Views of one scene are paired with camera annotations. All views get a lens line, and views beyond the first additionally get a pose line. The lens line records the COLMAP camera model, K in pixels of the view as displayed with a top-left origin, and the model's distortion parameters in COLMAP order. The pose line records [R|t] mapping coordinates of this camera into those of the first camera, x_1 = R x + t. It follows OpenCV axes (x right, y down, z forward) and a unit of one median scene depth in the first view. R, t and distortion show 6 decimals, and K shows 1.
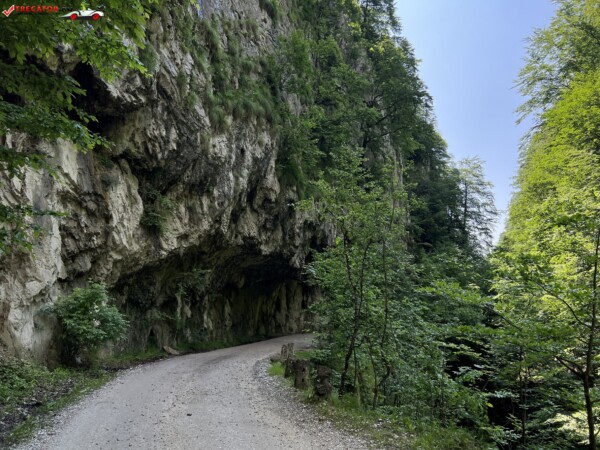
lens RADIAL K [[447.7, 0, 299.4], [0, 447.7, 224.6], [0, 0, 1]] dist [0.004278, 0.000274]
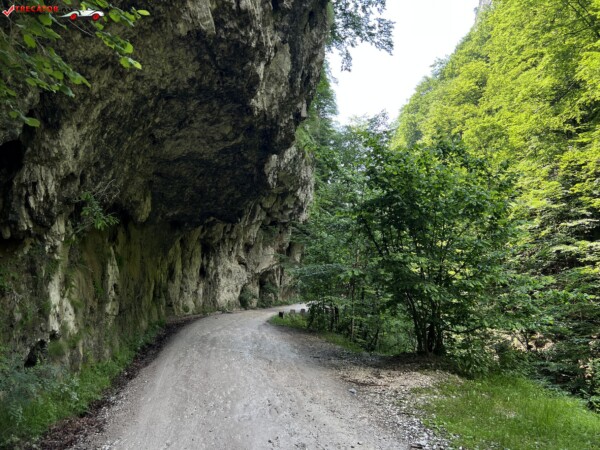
lens RADIAL K [[447.7, 0, 301.1], [0, 447.7, 225.6], [0, 0, 1]] dist [0.004278, 0.000274]
pose [[0.942616, 0.024446, 0.332984, -0.096719], [-0.045667, 0.997383, 0.056051, 0.084976], [-0.330742, -0.068041, 0.941265, 0.417445]]
